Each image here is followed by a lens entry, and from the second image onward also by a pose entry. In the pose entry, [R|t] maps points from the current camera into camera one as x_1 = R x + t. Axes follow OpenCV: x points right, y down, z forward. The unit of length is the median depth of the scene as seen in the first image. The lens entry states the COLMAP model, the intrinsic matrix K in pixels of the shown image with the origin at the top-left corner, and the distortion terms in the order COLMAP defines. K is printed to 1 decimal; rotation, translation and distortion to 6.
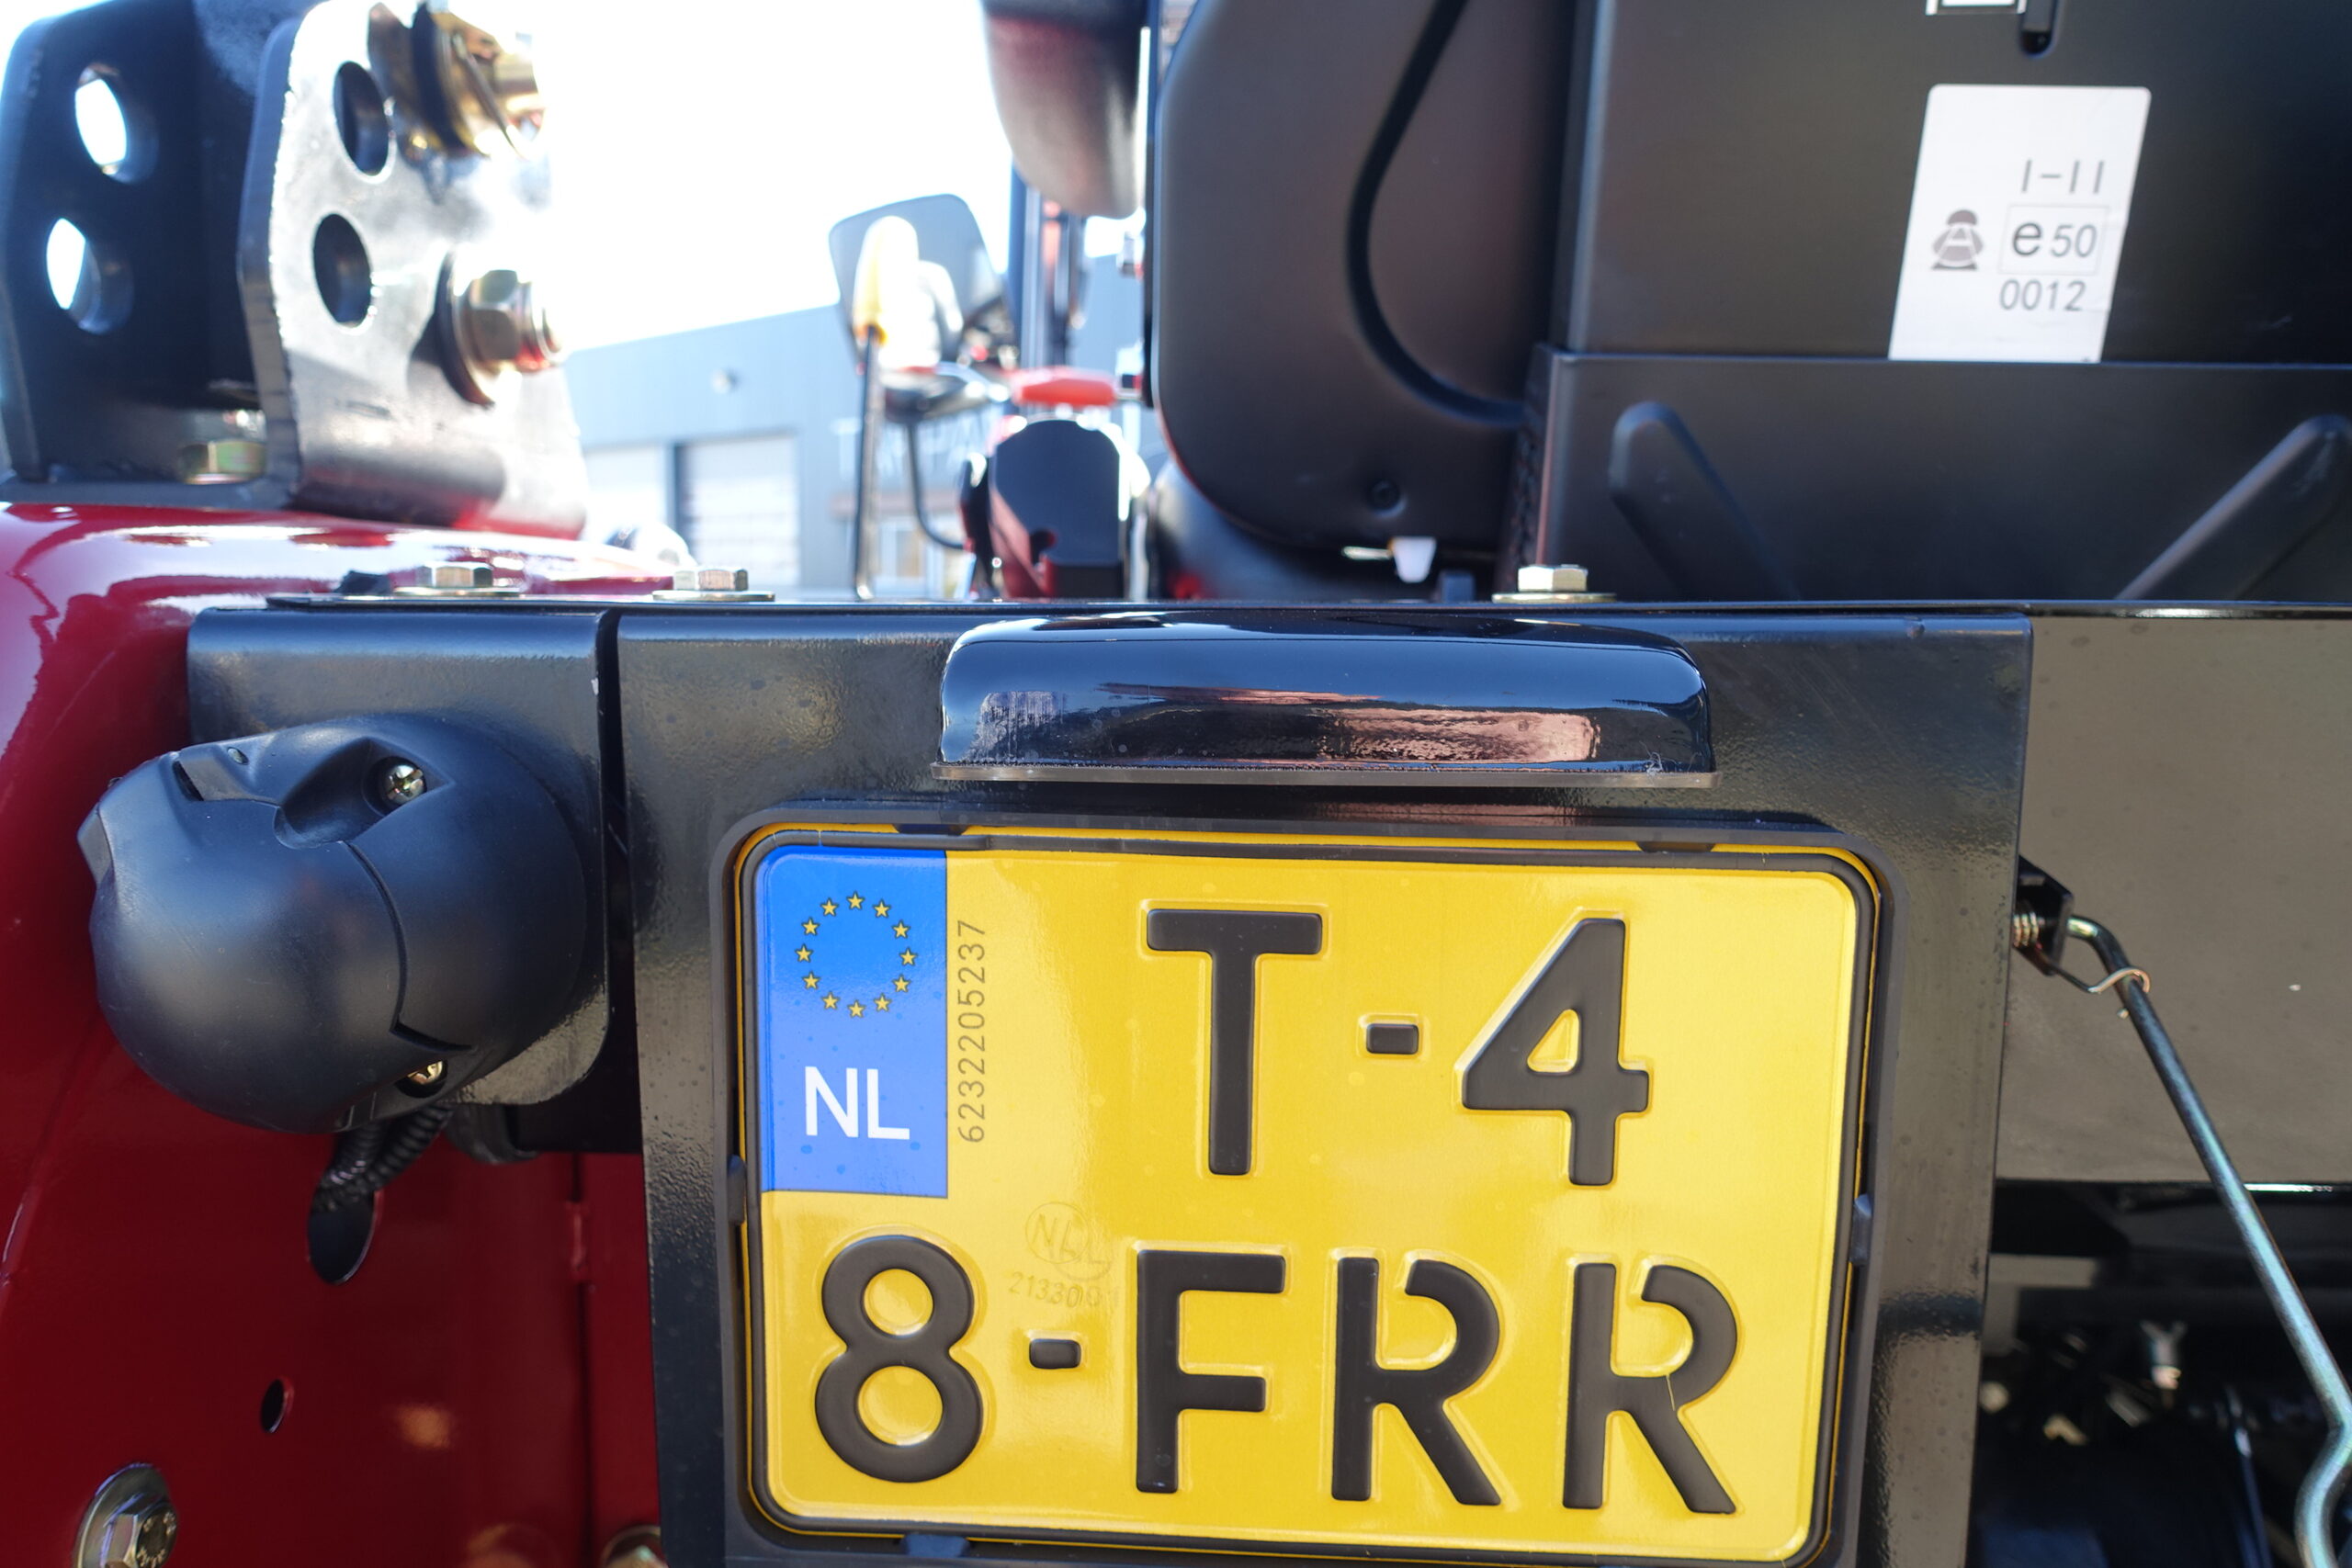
lens RADIAL K [[1605.7, 0, 1176.0], [0, 1605.7, 784.0], [0, 0, 1]] dist [-0.002482, -0.002825]
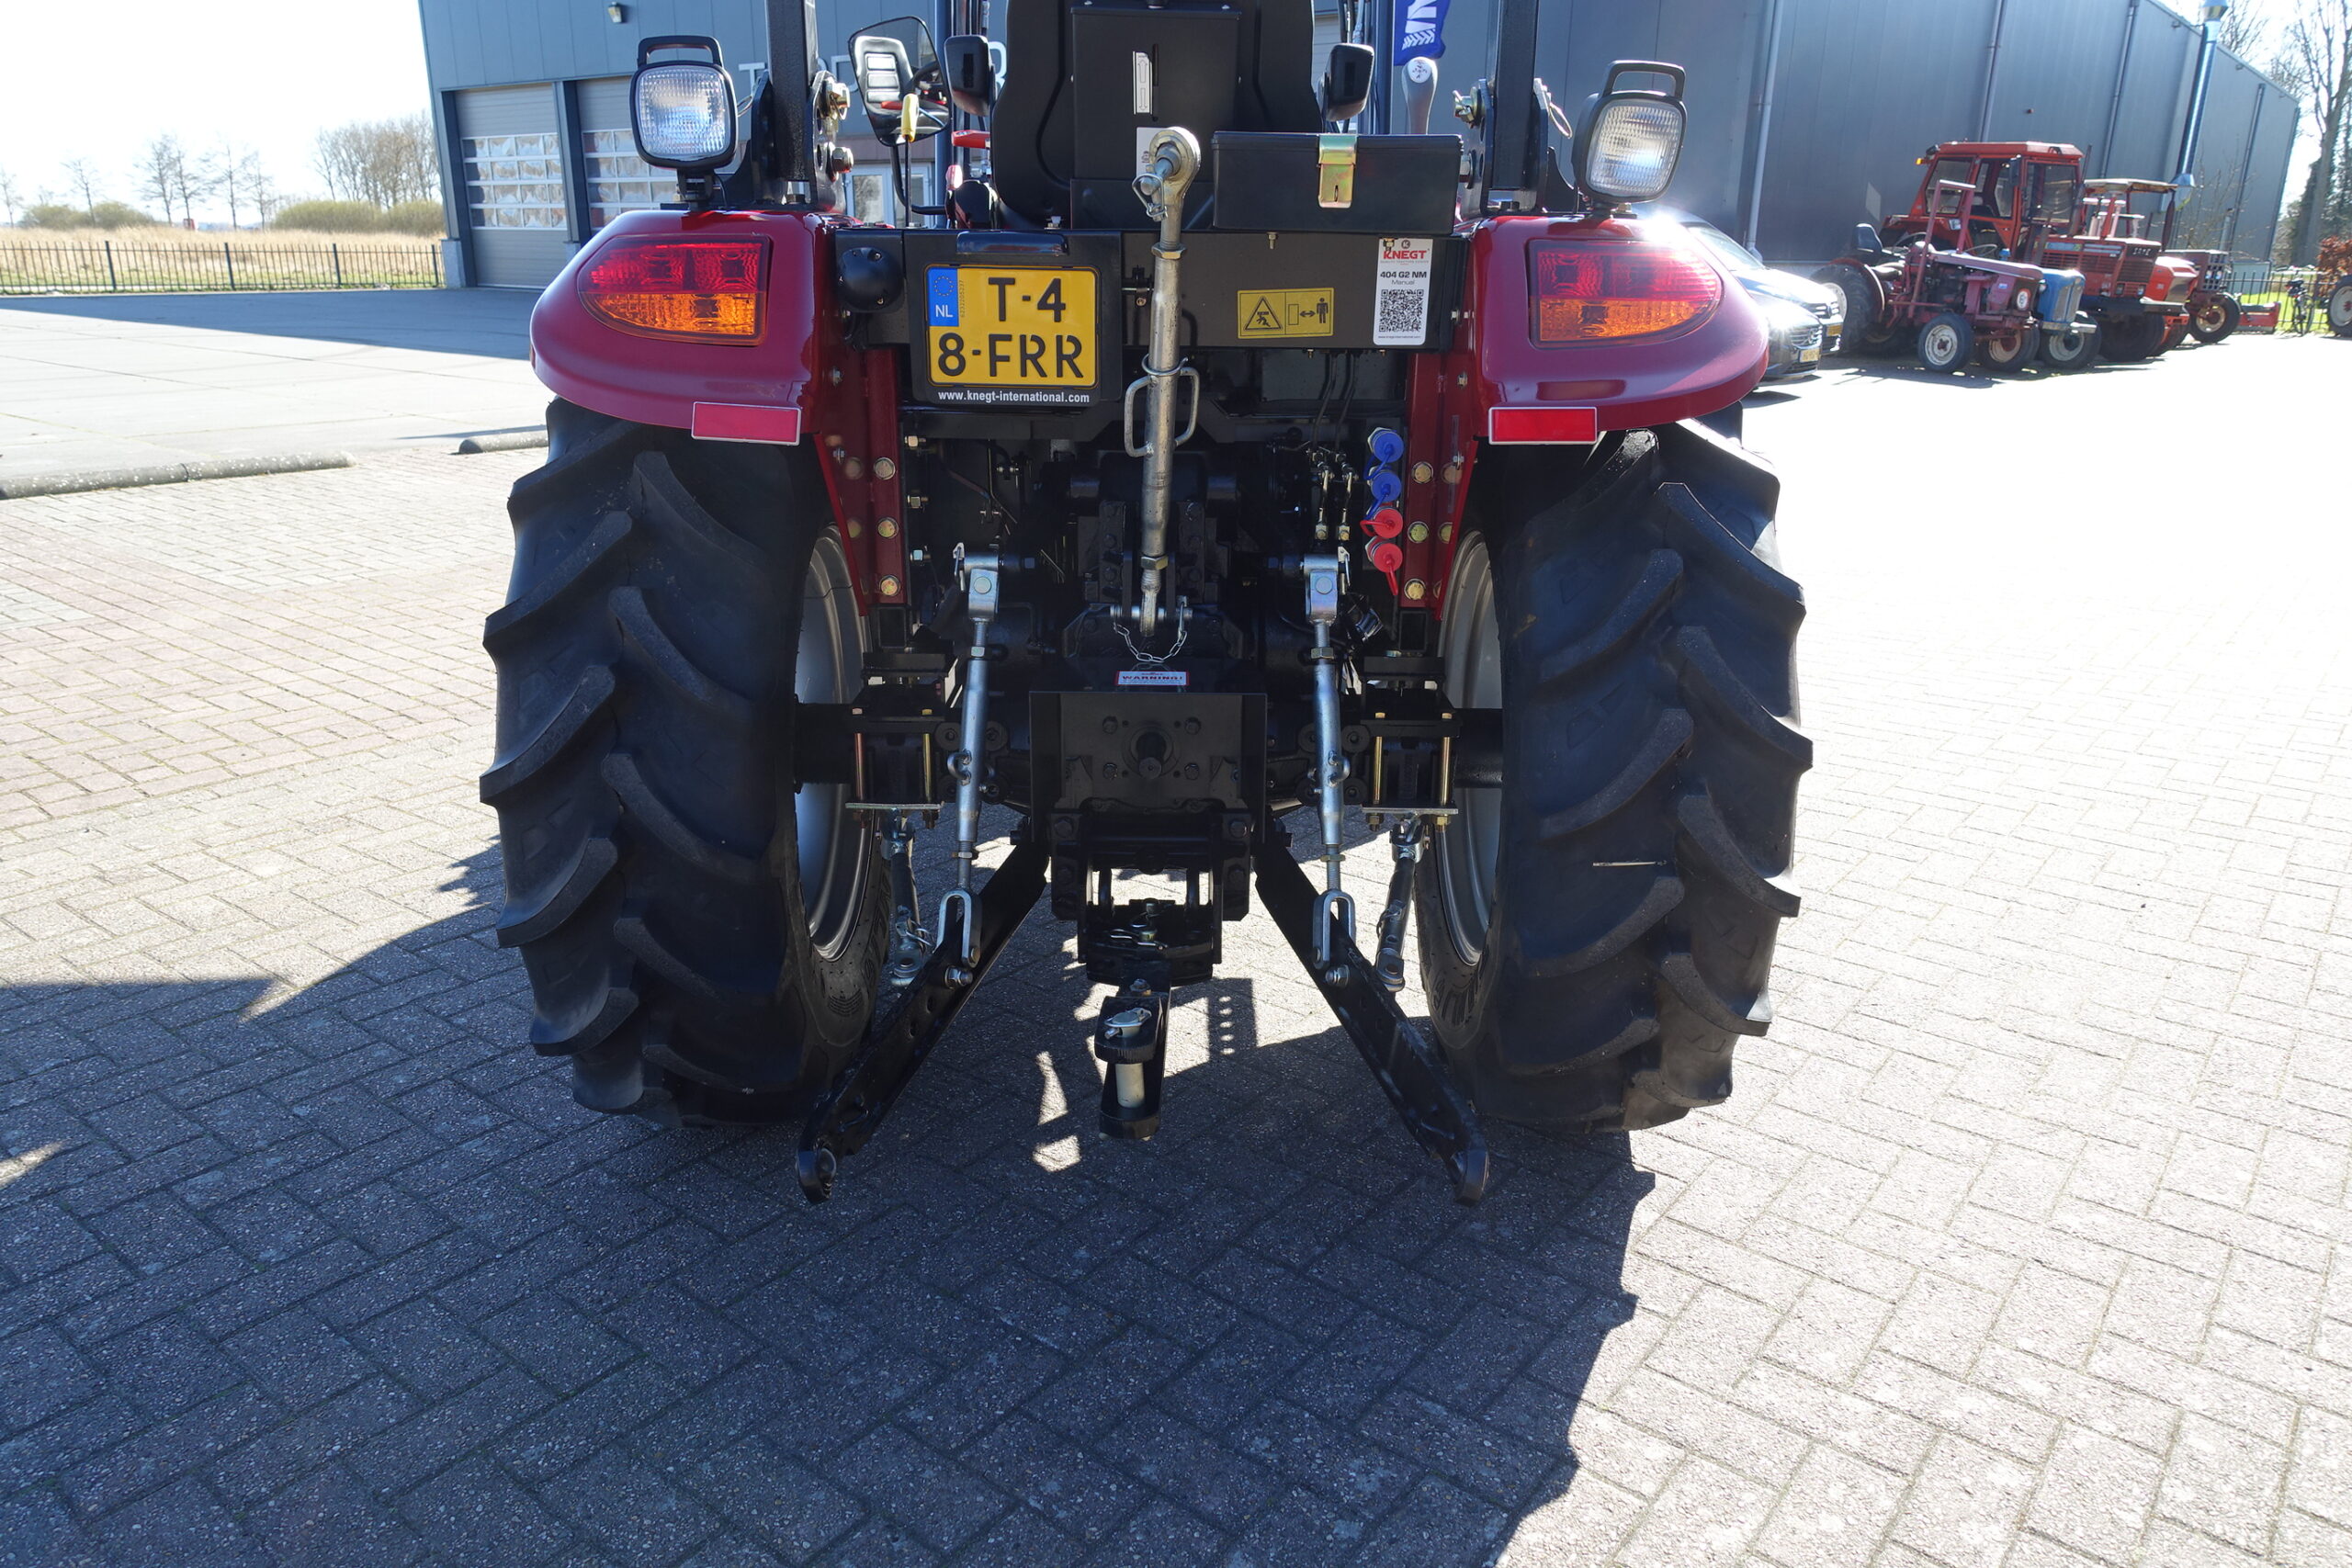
lens RADIAL K [[1605.7, 0, 1176.0], [0, 1605.7, 784.0], [0, 0, 1]] dist [-0.002482, -0.002825]
pose [[0.999020, -0.019361, 0.039805, 0.433252], [0.010760, 0.978514, 0.205897, 0.734995], [-0.042936, -0.205267, 0.977764, -5.679747]]
